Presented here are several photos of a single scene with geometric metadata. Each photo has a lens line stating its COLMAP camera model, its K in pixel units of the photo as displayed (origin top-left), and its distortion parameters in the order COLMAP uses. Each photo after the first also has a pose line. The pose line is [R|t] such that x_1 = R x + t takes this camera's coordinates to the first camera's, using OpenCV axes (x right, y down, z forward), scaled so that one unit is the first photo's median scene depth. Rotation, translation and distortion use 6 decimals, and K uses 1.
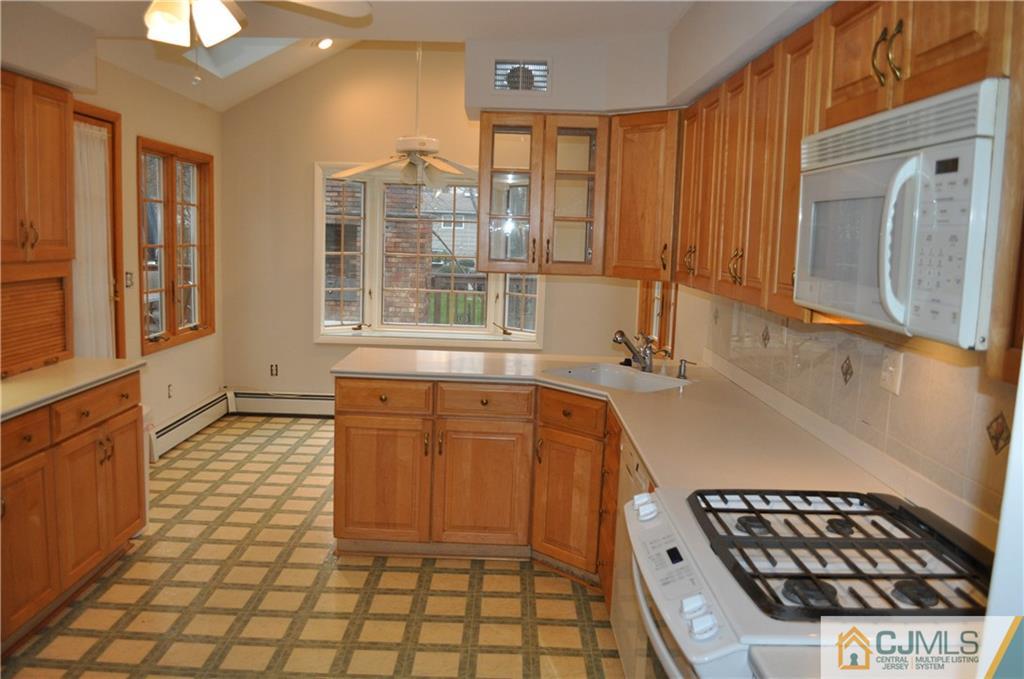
lens RADIAL K [[806.3, 0, 508.8], [0, 806.3, 335.0], [0, 0, 1]] dist [-0.074199, -0.000109]
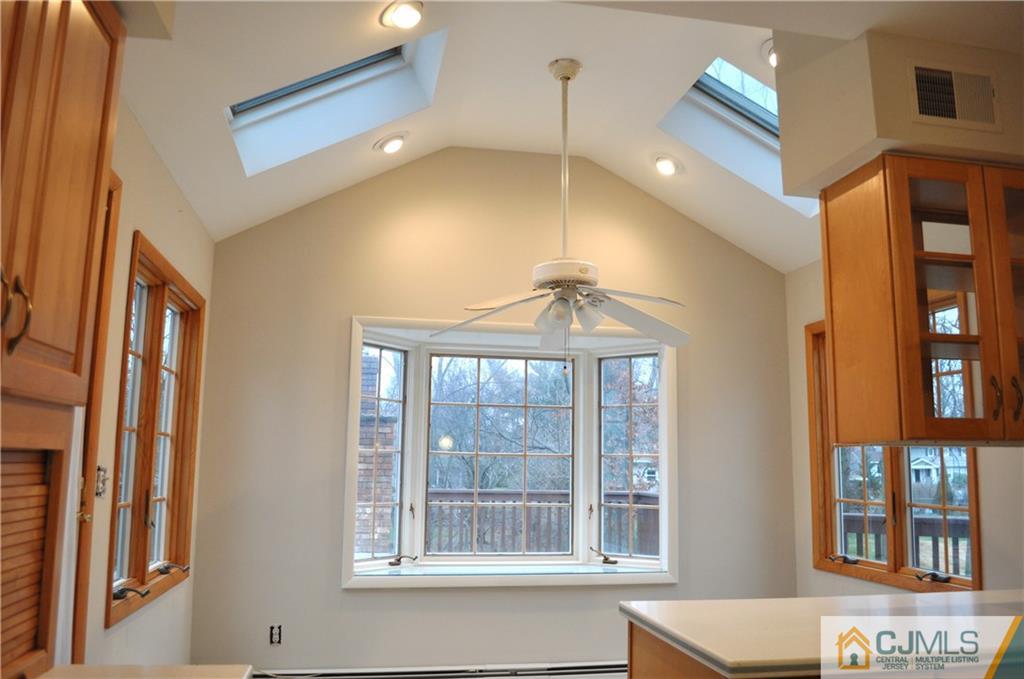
lens RADIAL K [[806.3, 0, 506.4], [0, 806.3, 325.9], [0, 0, 1]] dist [-0.074199, -0.000109]
pose [[0.986677, 0.007908, 0.162500, -0.215845], [0.038217, 0.959604, -0.278746, -0.008824], [-0.158140, 0.281243, 0.946517, 0.308075]]
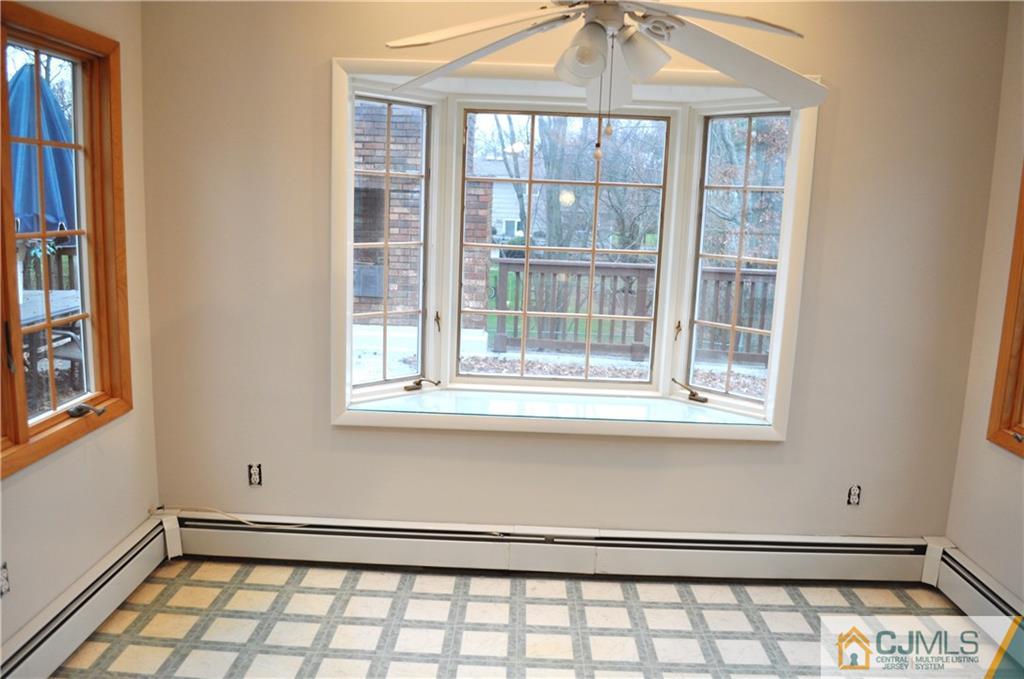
lens RADIAL K [[806.3, 0, 512.3], [0, 806.3, 333.8], [0, 0, 1]] dist [-0.074199, -0.000109]
pose [[0.999488, 0.006619, -0.031297, -0.112077], [-0.005311, 0.999116, 0.041691, -0.068421], [0.031545, -0.041503, 0.998640, 0.495424]]
